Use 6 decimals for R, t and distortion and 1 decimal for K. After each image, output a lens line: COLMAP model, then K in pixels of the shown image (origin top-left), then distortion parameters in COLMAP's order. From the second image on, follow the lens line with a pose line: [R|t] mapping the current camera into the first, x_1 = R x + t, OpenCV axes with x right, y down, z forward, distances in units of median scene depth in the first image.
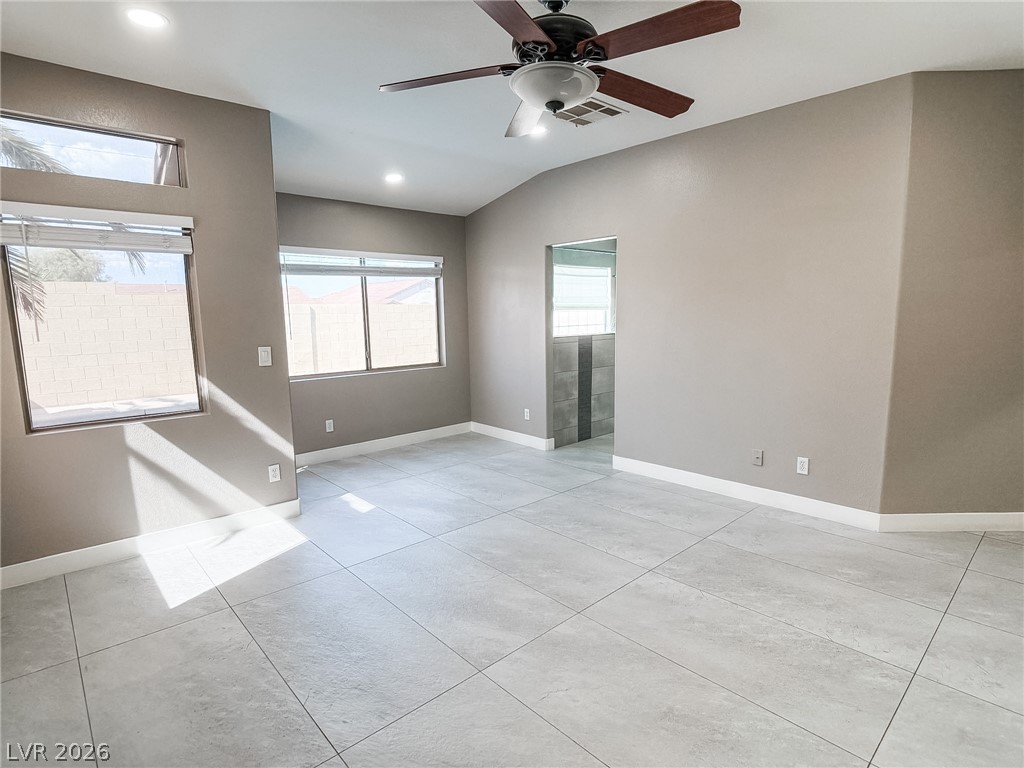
lens RADIAL K [[534.6, 0, 508.5], [0, 534.6, 391.0], [0, 0, 1]] dist [0.013382, -0.029204]
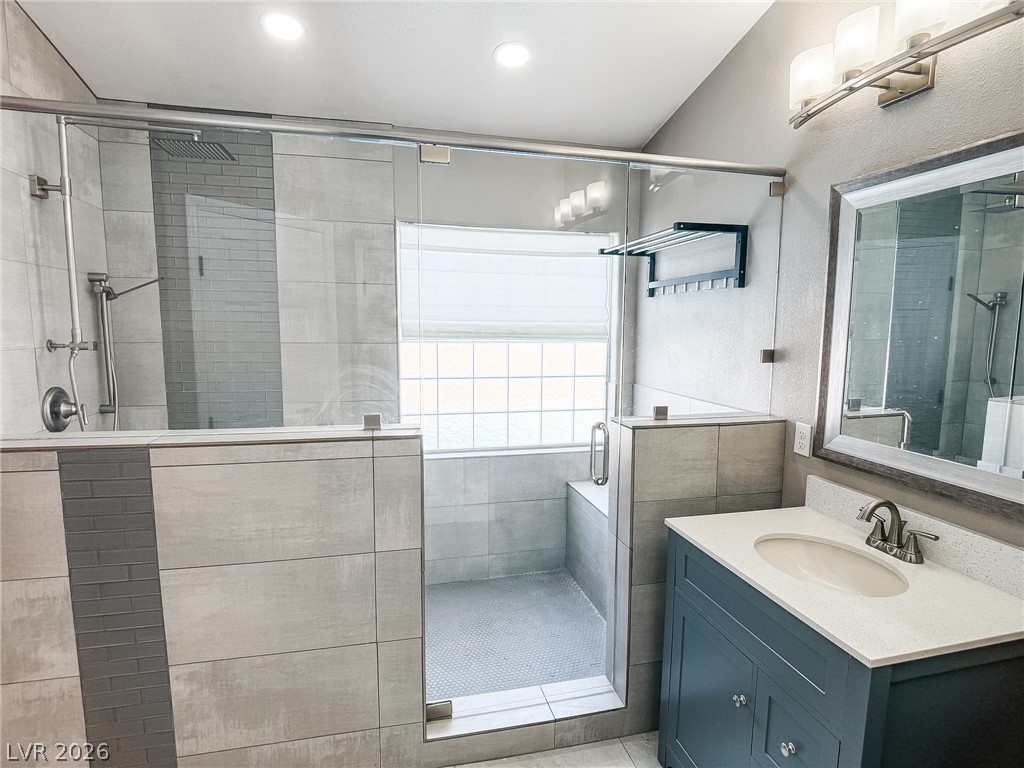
lens RADIAL K [[534.6, 0, 508.5], [0, 534.6, 391.0], [0, 0, 1]] dist [0.013382, -0.029204]
pose [[0.874477, 0.077910, -0.478770, 0.489275], [-0.093340, 0.995598, -0.008473, -0.165185], [0.476002, 0.052098, 0.877899, 0.979160]]
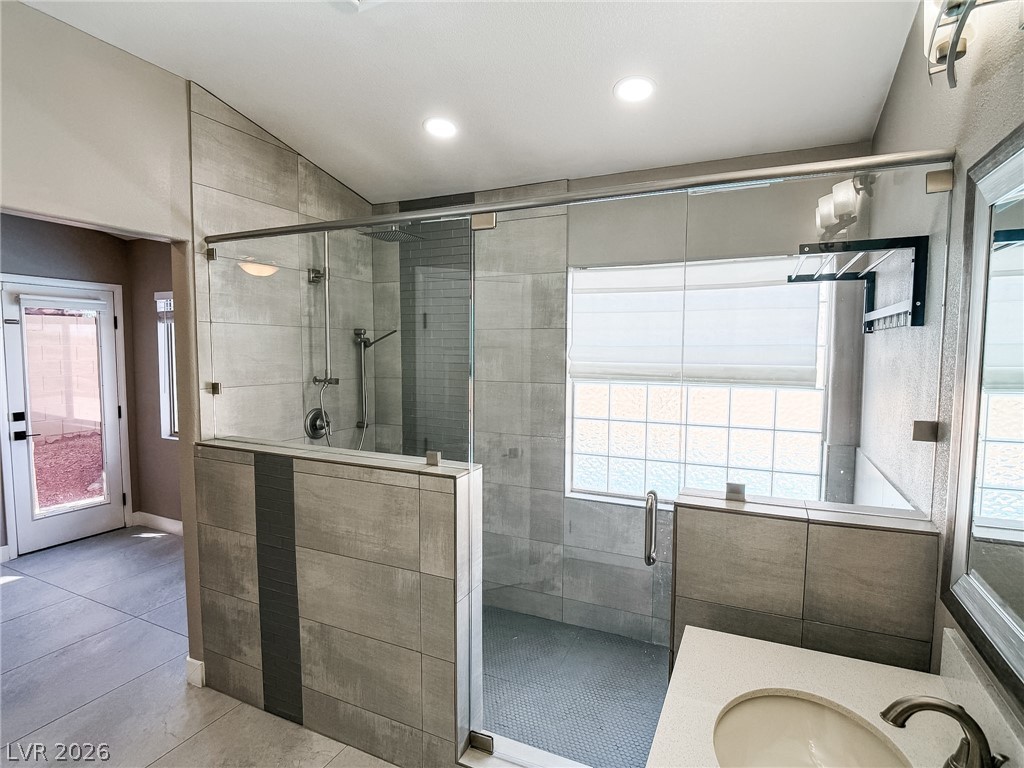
lens RADIAL K [[534.6, 0, 508.5], [0, 534.6, 391.0], [0, 0, 1]] dist [0.013382, -0.029204]
pose [[0.376215, 0.086715, -0.922466, 0.628660], [-0.150561, 0.988099, 0.031481, -0.209470], [0.914218, 0.127044, 0.384793, 1.129836]]
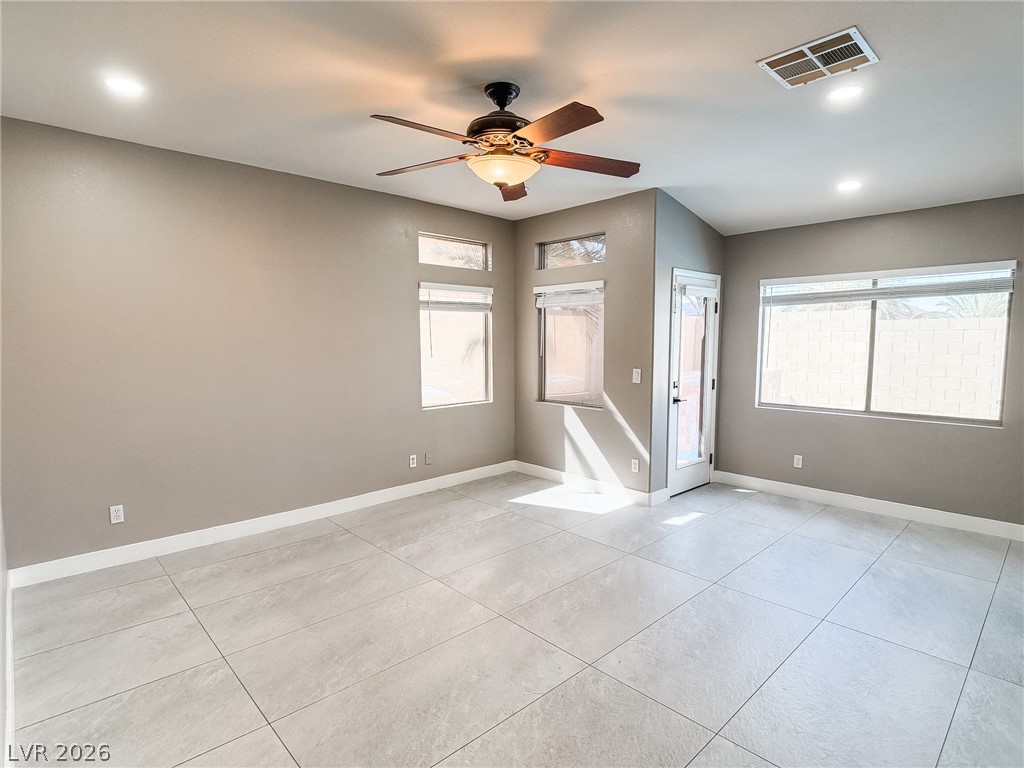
lens RADIAL K [[534.6, 0, 508.5], [0, 534.6, 391.0], [0, 0, 1]] dist [0.013382, -0.029204]
pose [[0.012050, 0.111313, -0.993712, 0.591914], [-0.143734, 0.983657, 0.108444, -0.086990], [0.989543, 0.141524, 0.027853, 0.451467]]
